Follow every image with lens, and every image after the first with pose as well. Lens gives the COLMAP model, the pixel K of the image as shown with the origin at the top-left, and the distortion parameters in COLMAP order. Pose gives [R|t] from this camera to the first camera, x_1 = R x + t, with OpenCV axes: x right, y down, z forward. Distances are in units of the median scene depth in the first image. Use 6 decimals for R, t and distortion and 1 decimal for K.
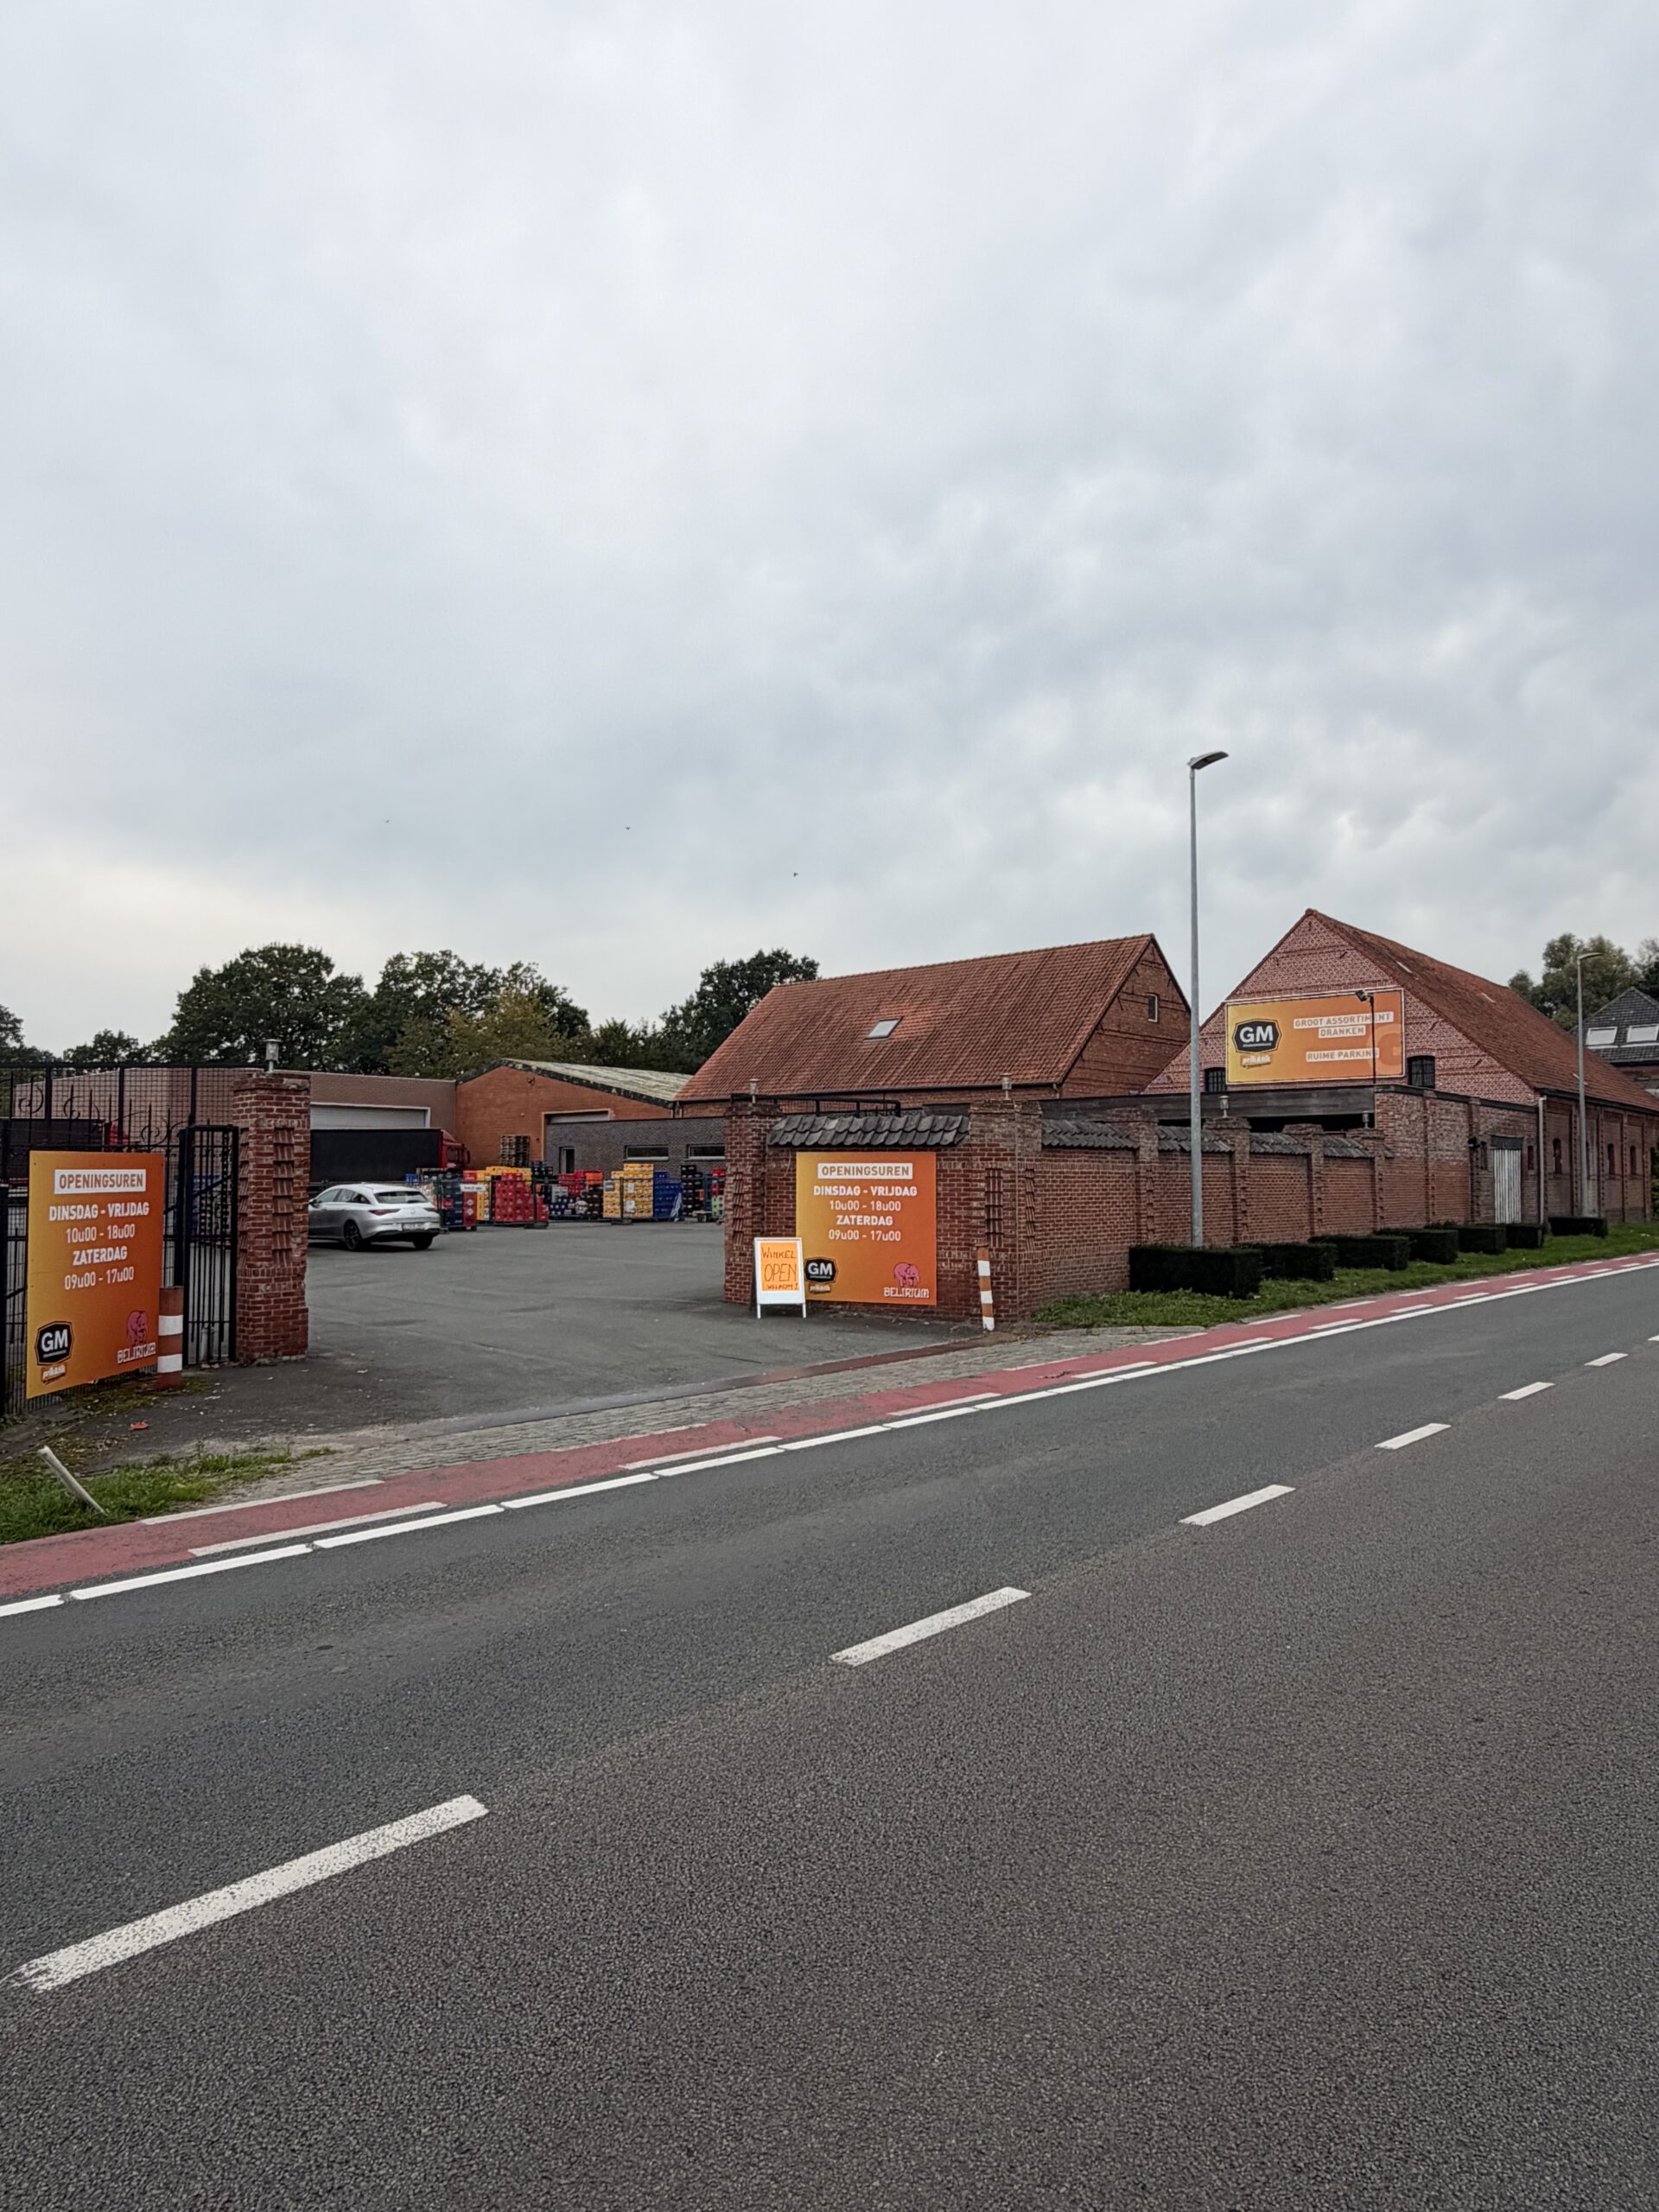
lens RADIAL K [[1311.0, 0, 827.4], [0, 1311.0, 1112.3], [0, 0, 1]] dist [0.003601, -0.000066]
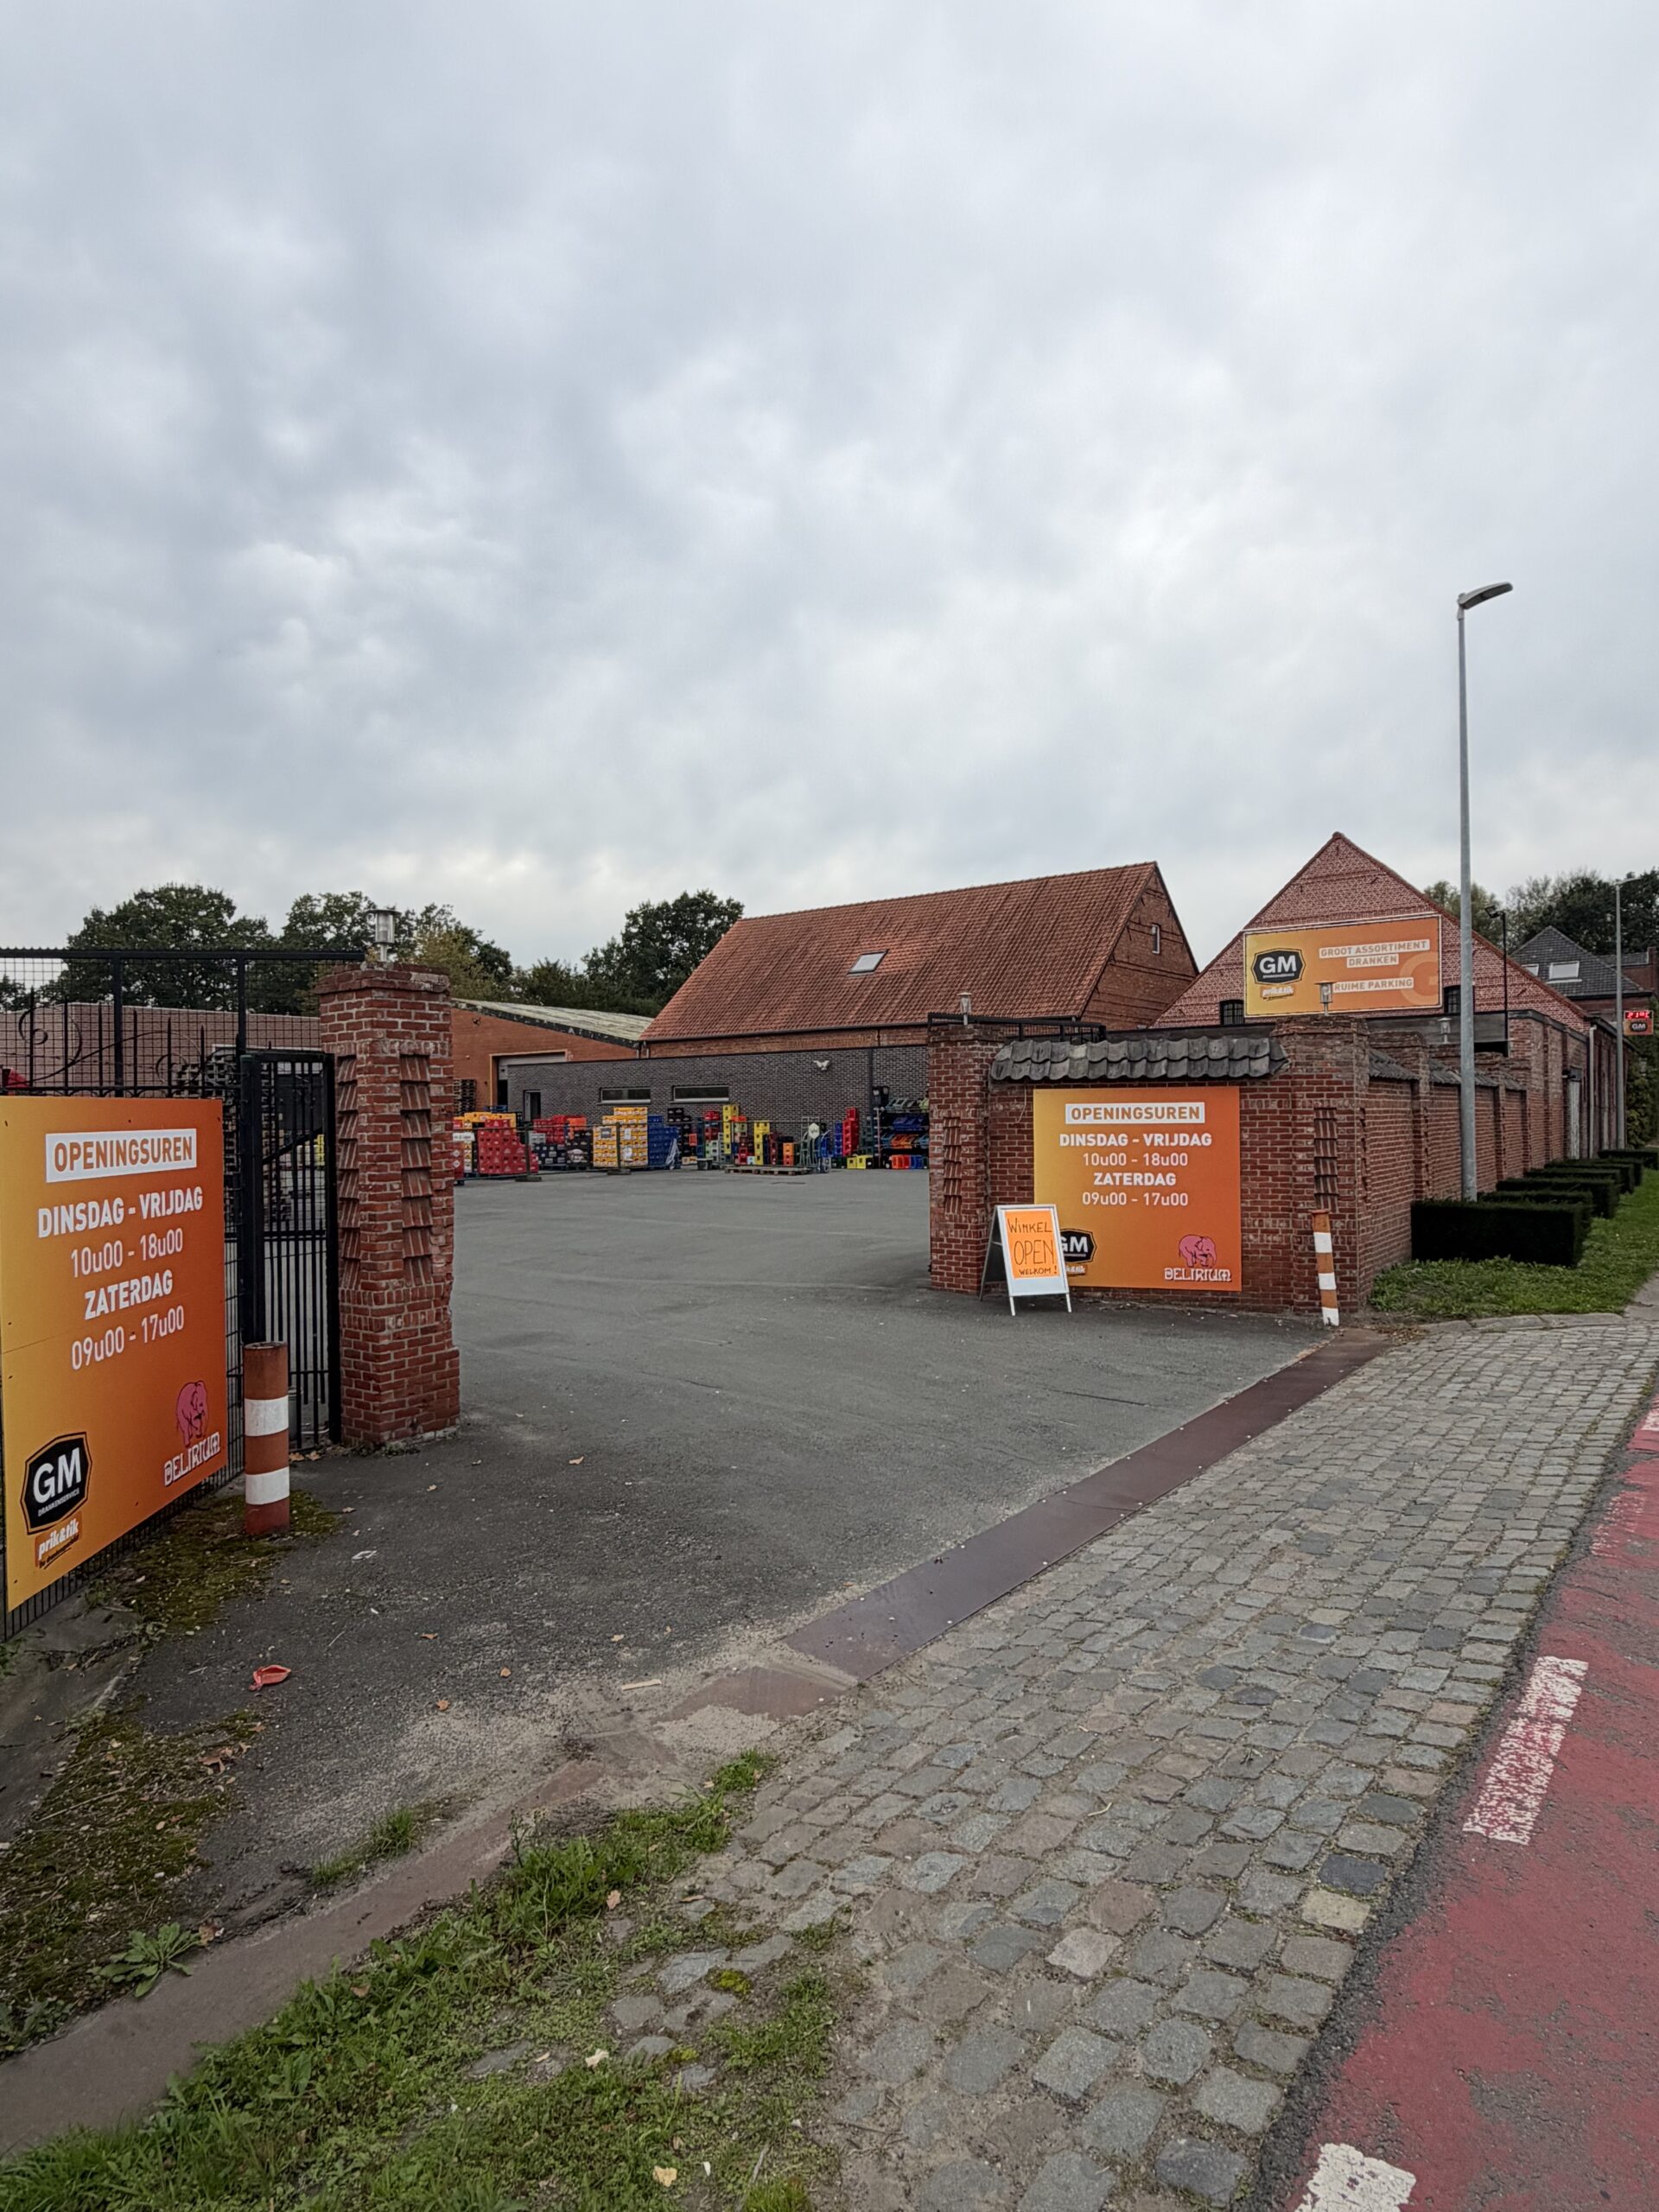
lens RADIAL K [[1223.3, 0, 827.7], [0, 1223.3, 1111.1], [0, 0, 1]] dist [0.001860, 0.001227]
pose [[0.995011, -0.012457, 0.098987, -0.095844], [0.007997, 0.998940, 0.045332, 0.004677], [-0.099447, -0.044314, 0.994056, 0.144294]]
